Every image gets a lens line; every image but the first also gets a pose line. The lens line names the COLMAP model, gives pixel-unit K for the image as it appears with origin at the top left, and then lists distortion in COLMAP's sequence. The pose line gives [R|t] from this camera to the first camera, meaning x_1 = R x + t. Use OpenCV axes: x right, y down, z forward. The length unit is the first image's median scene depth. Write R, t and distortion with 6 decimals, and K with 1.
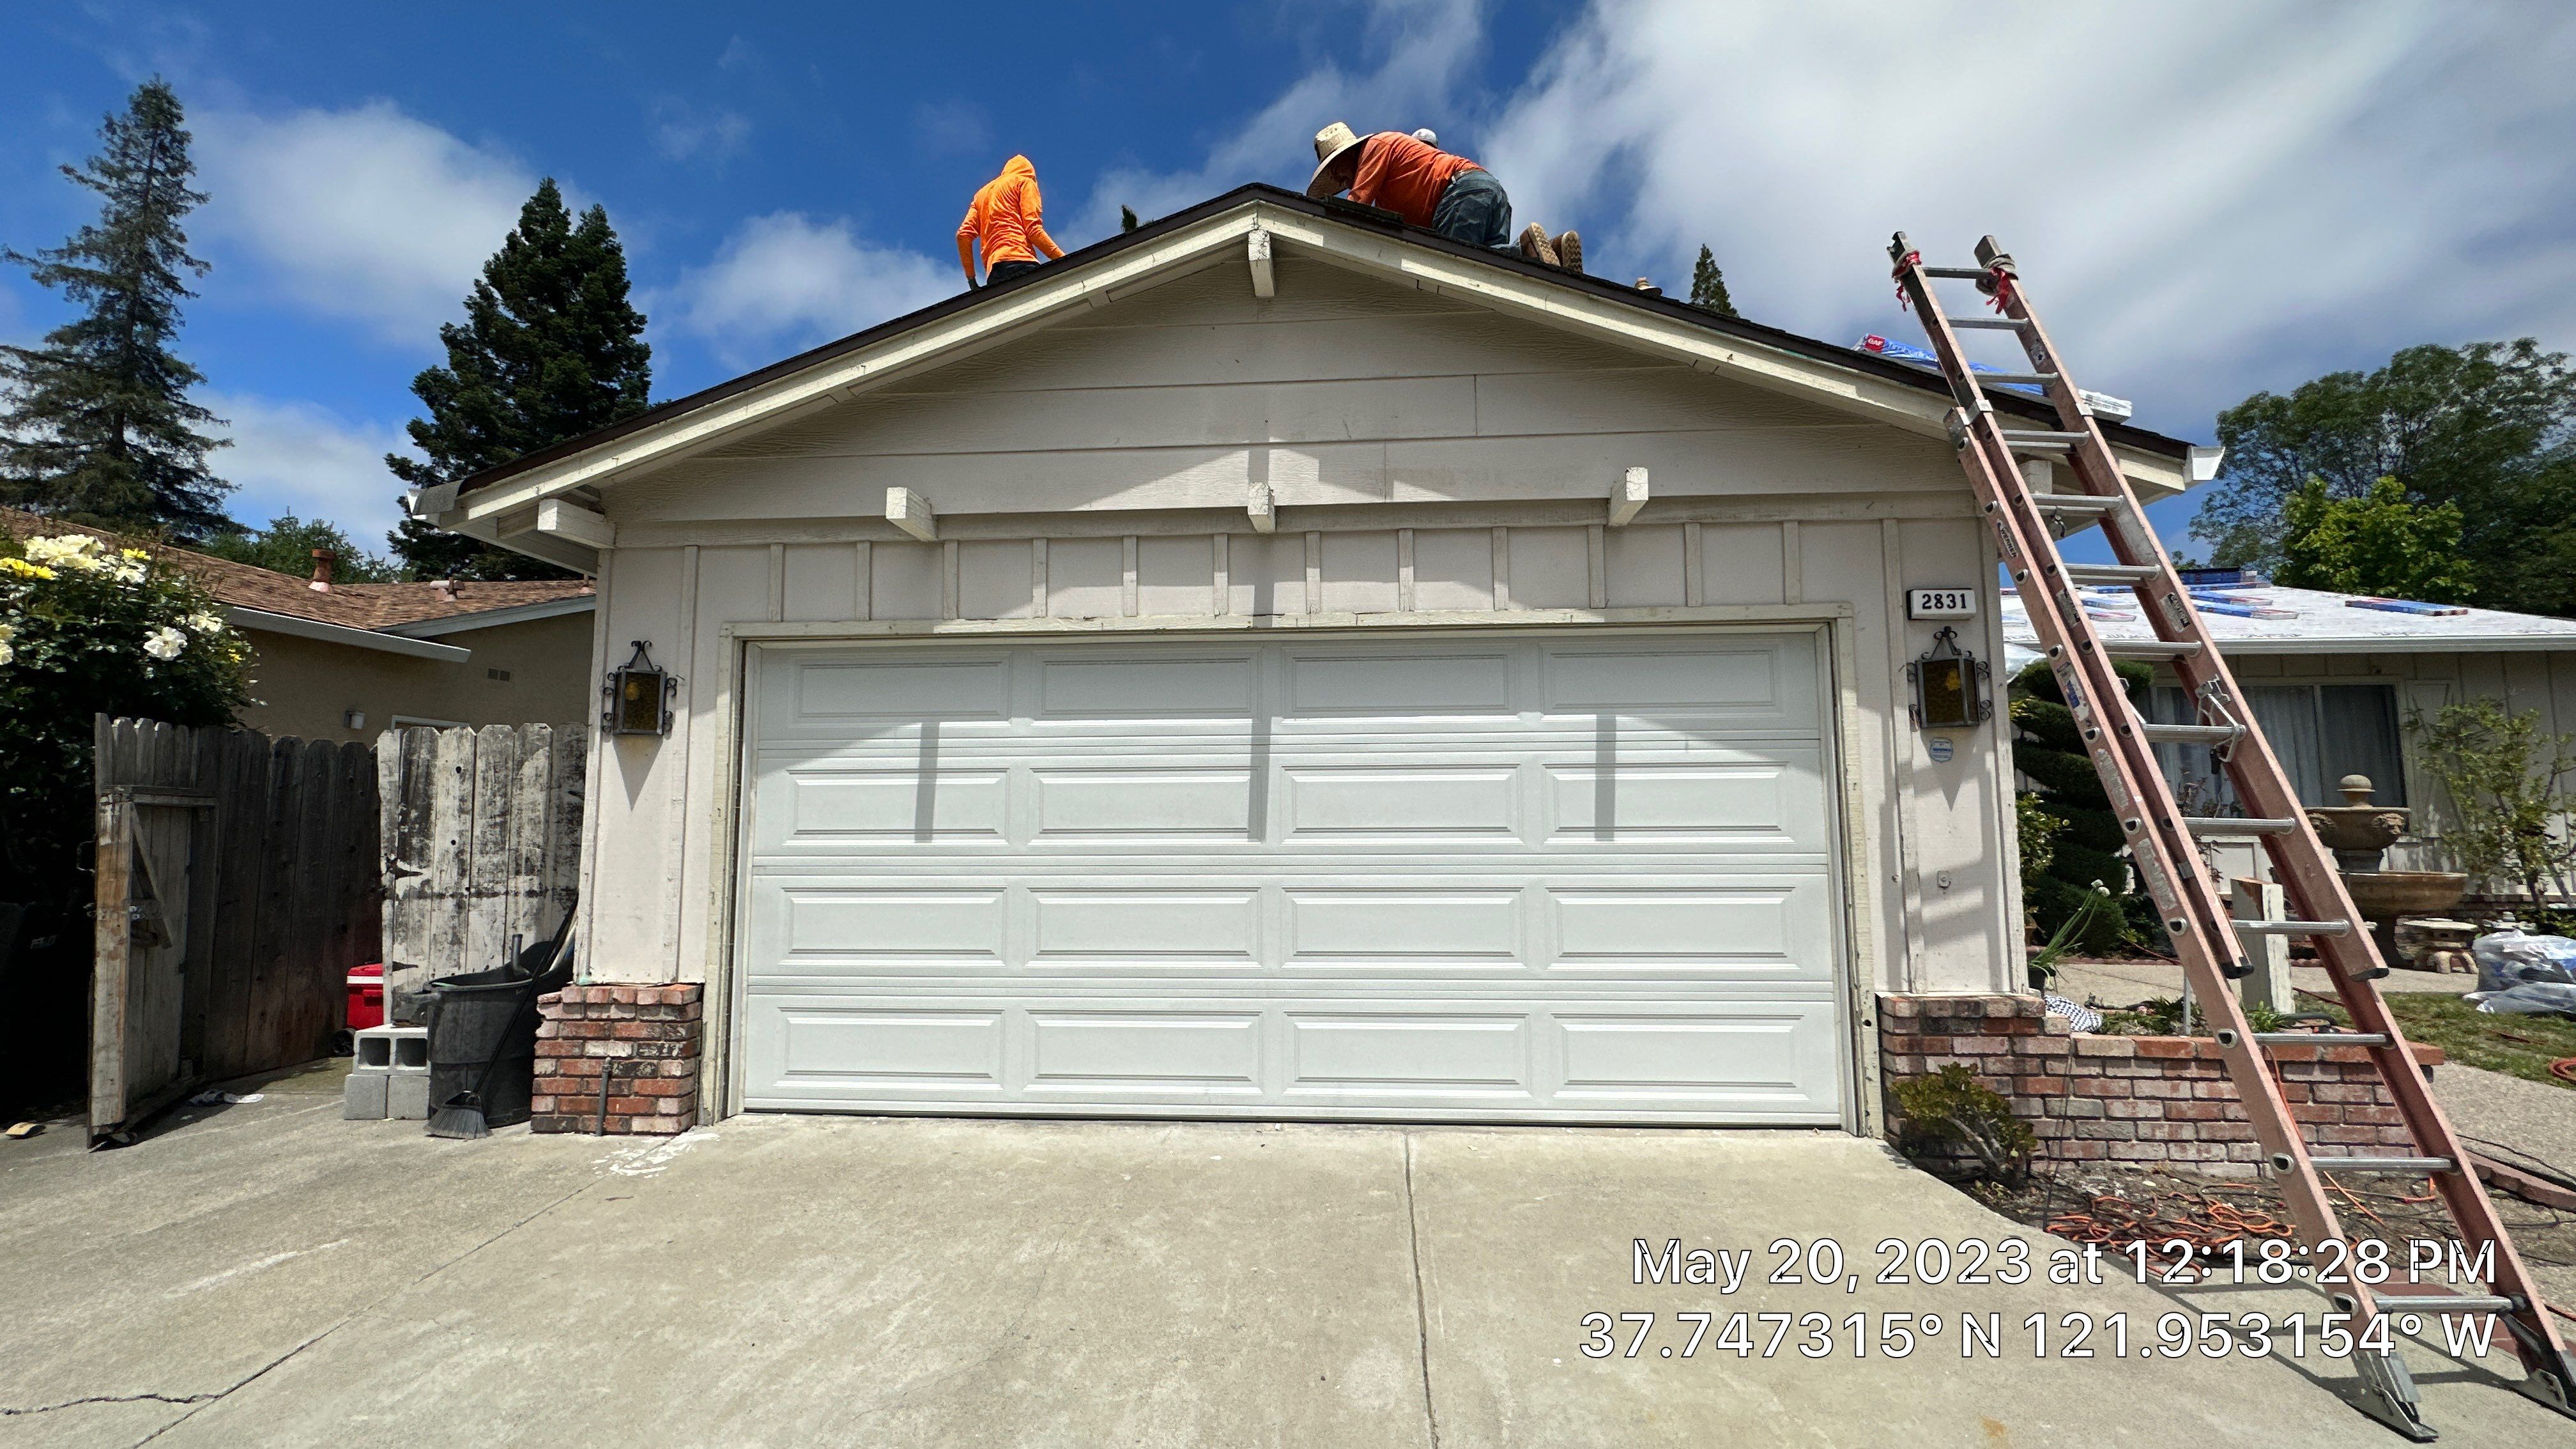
lens RADIAL K [[1029.8, 0, 1287.7], [0, 1029.8, 719.5], [0, 0, 1]] dist [-0.000975, -0.000862]
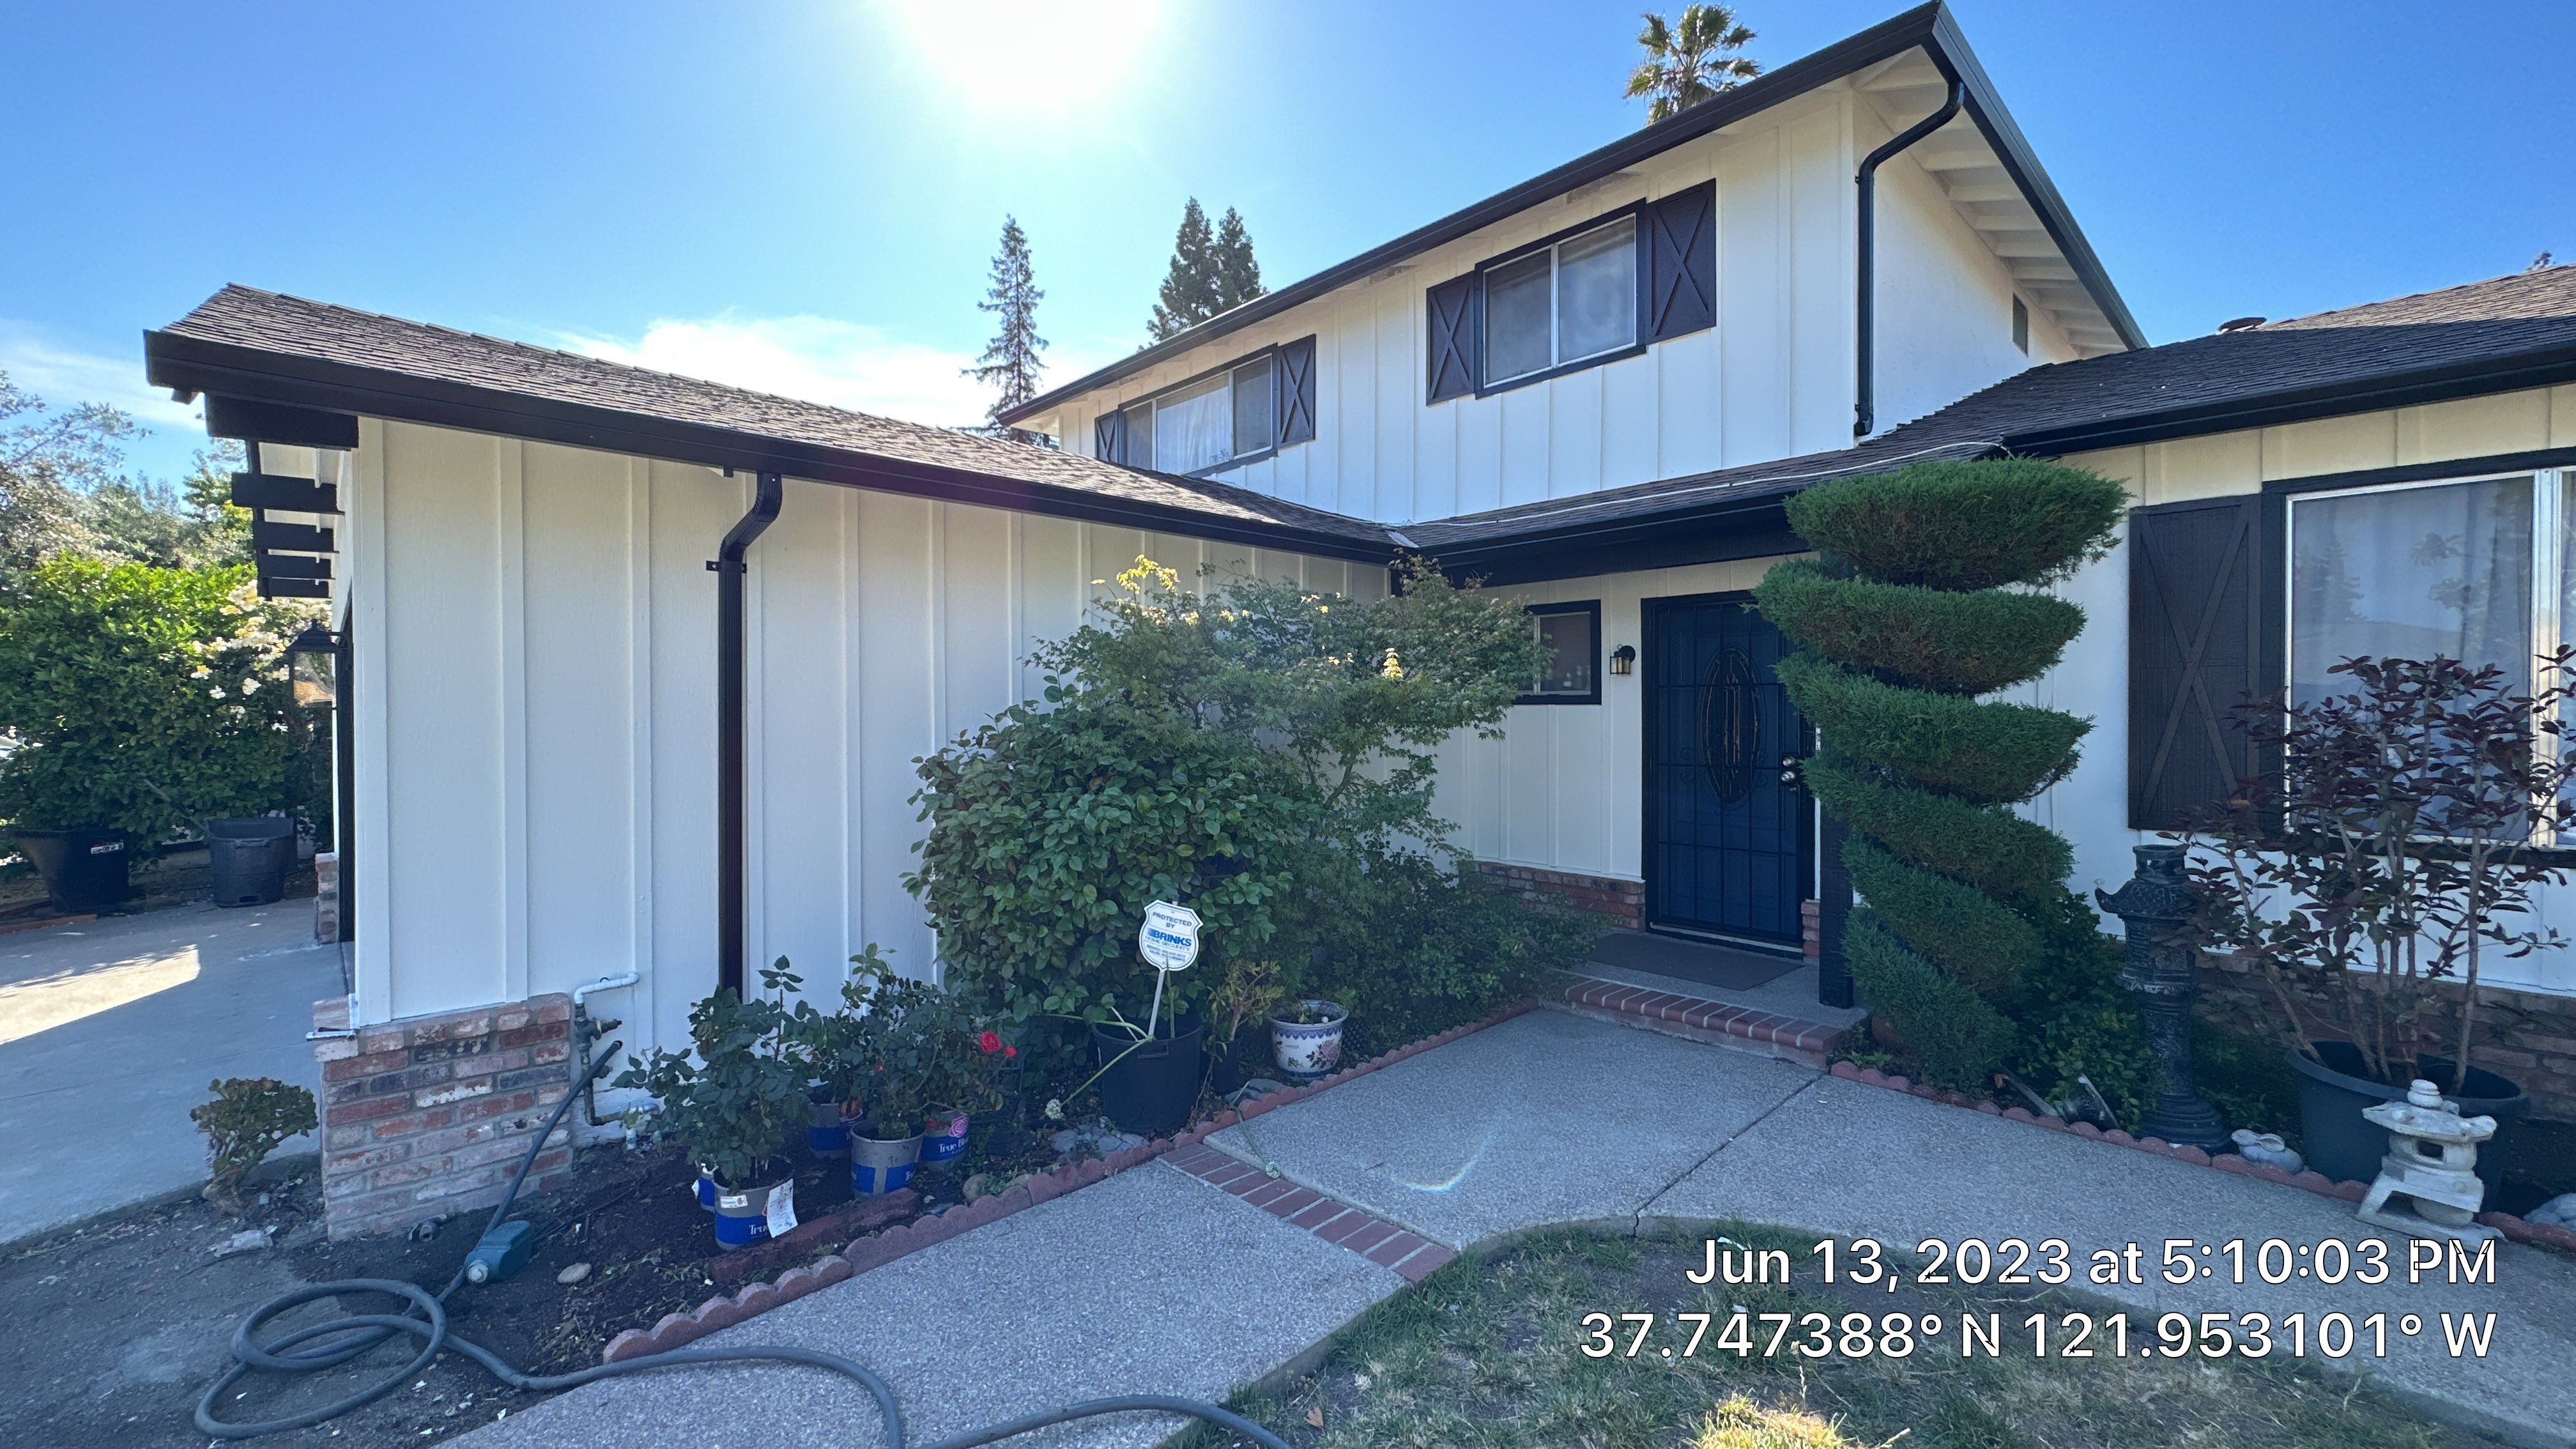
lens RADIAL K [[1029.8, 0, 1293.5], [0, 1029.8, 736.9], [0, 0, 1]] dist [-0.000975, -0.000862]
pose [[0.739143, 0.015565, -0.673368, 1.651752], [0.062657, 0.993809, 0.091750, 0.001221], [0.670627, -0.110008, 0.733592, 0.942528]]
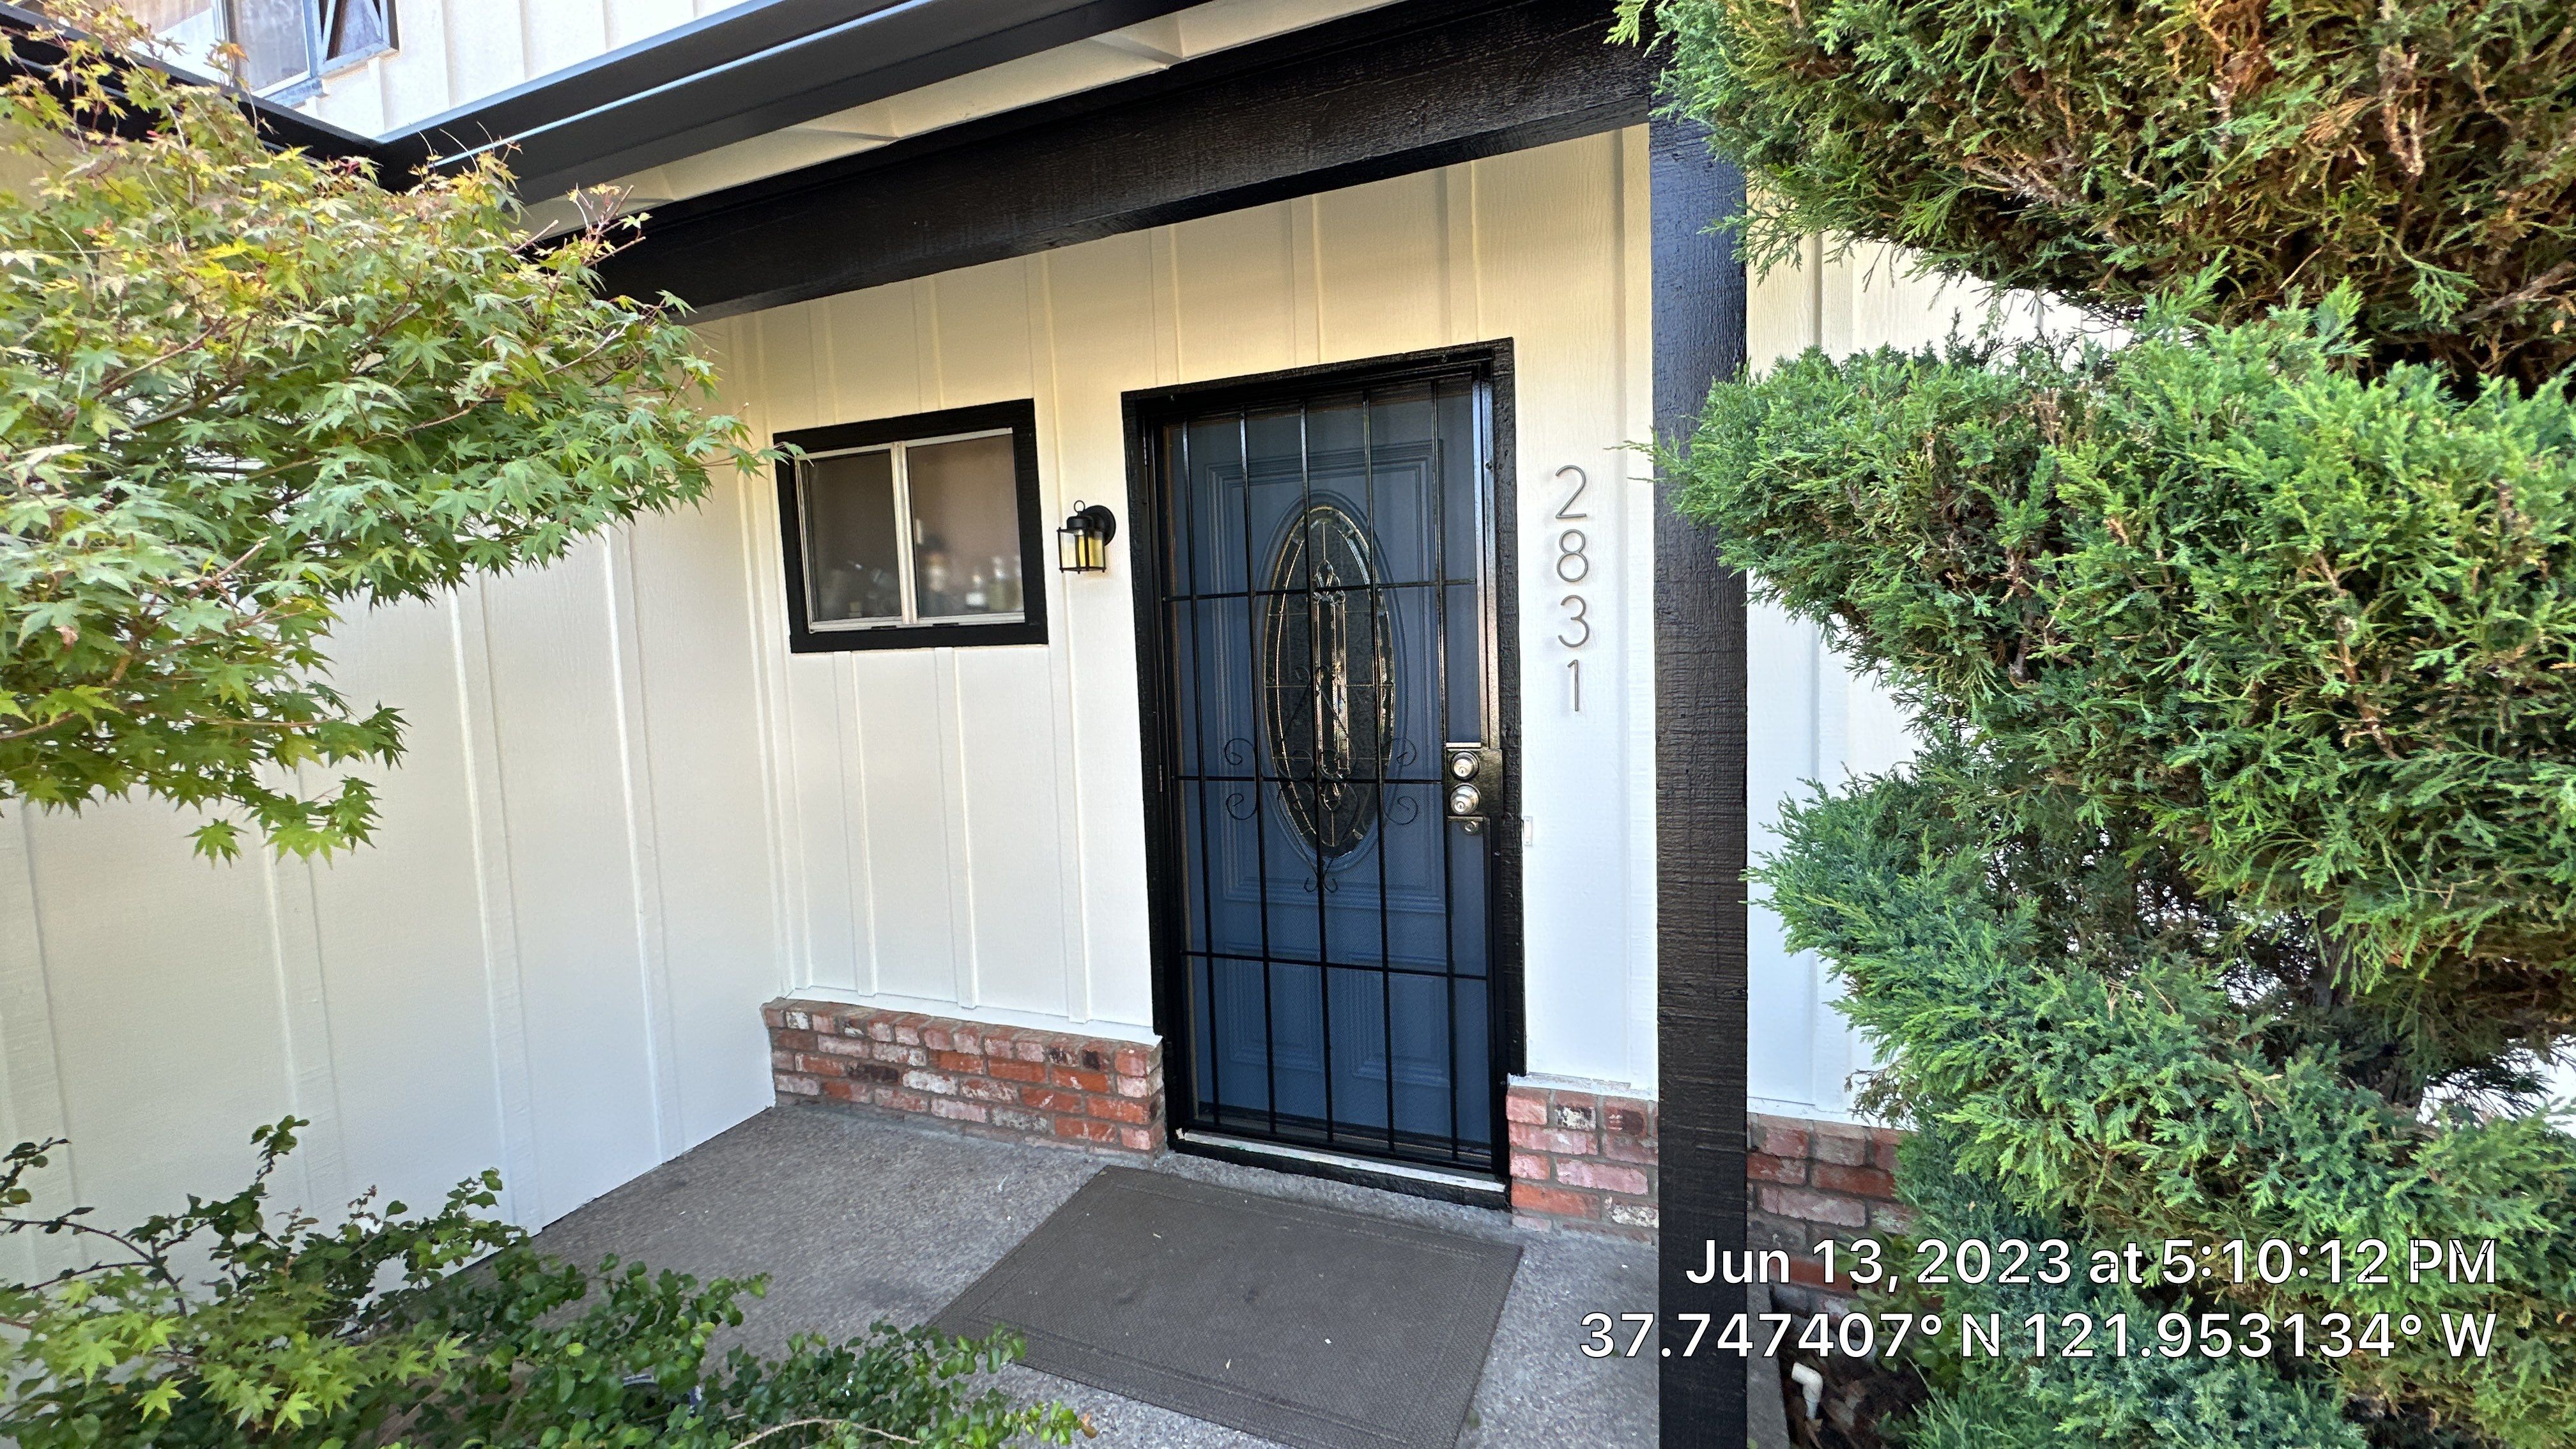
lens RADIAL K [[1029.8, 0, 1292.4], [0, 1029.8, 735.9], [0, 0, 1]] dist [-0.000975, -0.000862]
pose [[0.952067, -0.005997, -0.305830, 1.305428], [0.060190, 0.983934, 0.168082, 0.081704], [0.299908, -0.178434, 0.937132, 1.808548]]
